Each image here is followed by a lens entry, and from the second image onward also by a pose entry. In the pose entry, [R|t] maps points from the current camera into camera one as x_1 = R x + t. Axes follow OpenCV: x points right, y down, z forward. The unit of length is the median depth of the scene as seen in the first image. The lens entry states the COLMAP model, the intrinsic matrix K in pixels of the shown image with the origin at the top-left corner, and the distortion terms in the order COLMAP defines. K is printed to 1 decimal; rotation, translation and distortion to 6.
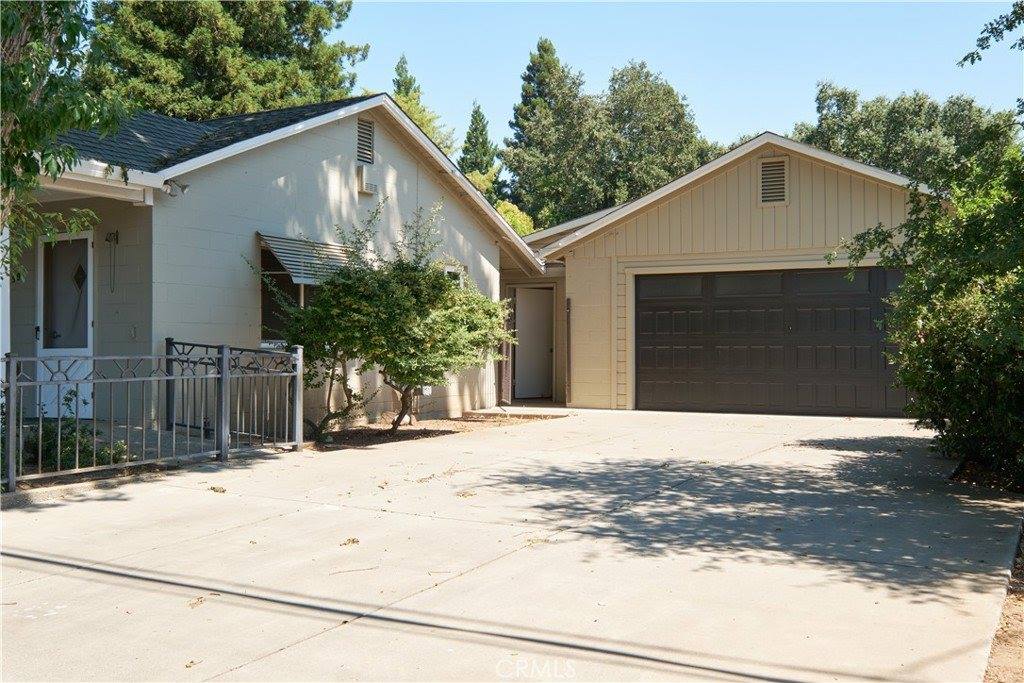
lens RADIAL K [[1014.6, 0, 514.7], [0, 1014.6, 341.1], [0, 0, 1]] dist [-0.005096, 0.000000]
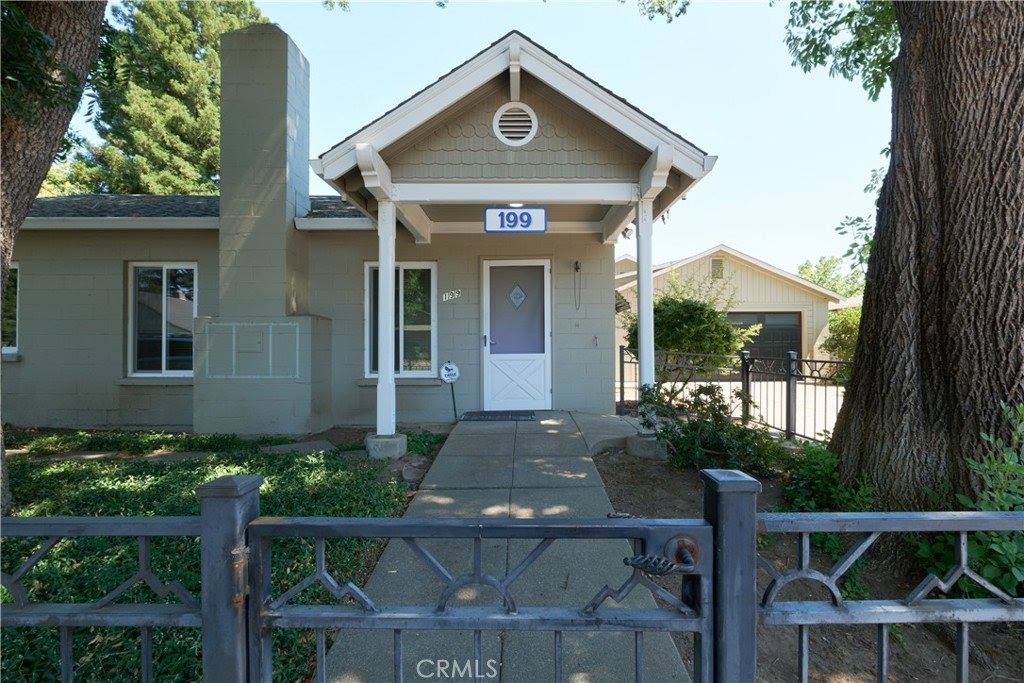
lens RADIAL K [[445.9, 0, 515.3], [0, 445.9, 343.3], [0, 0, 1]] dist [-0.004985, 0.000726]
pose [[0.882843, 0.006657, 0.469622, -0.222305], [-0.005047, 0.999976, -0.004687, -0.000962], [-0.469642, 0.001768, 0.882855, 0.166457]]
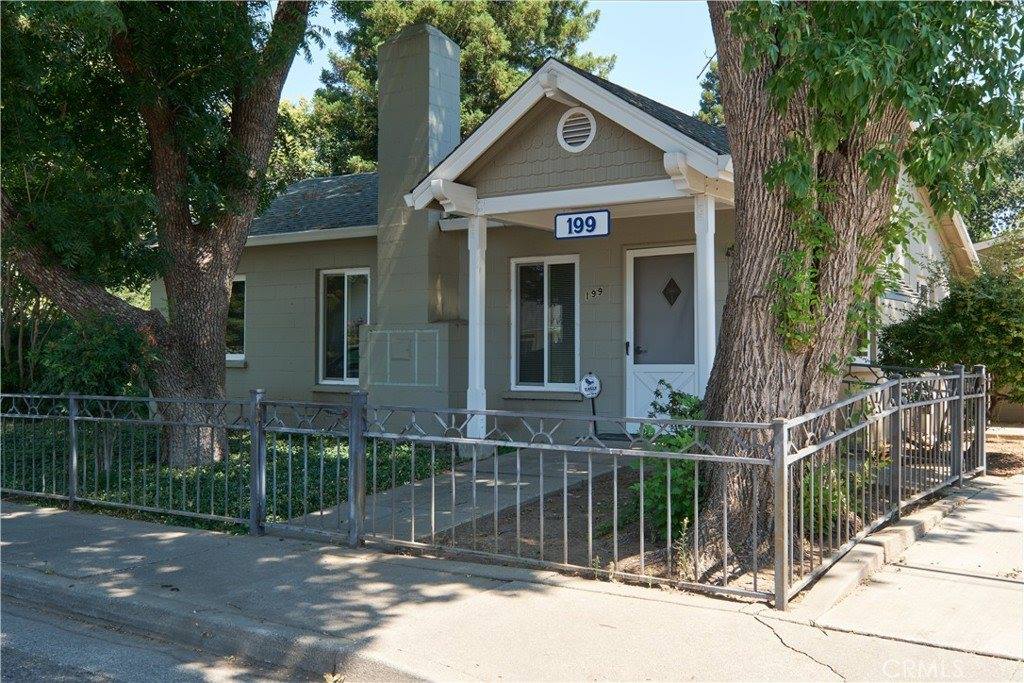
lens RADIAL K [[1014.6, 0, 511.8], [0, 1014.6, 341.5], [0, 0, 1]] dist [-0.005096, 0.000000]
pose [[0.992620, 0.005544, -0.121142, -0.149525], [-0.006623, 0.999942, -0.008501, -0.001816], [0.121088, 0.009240, 0.992599, 0.000788]]
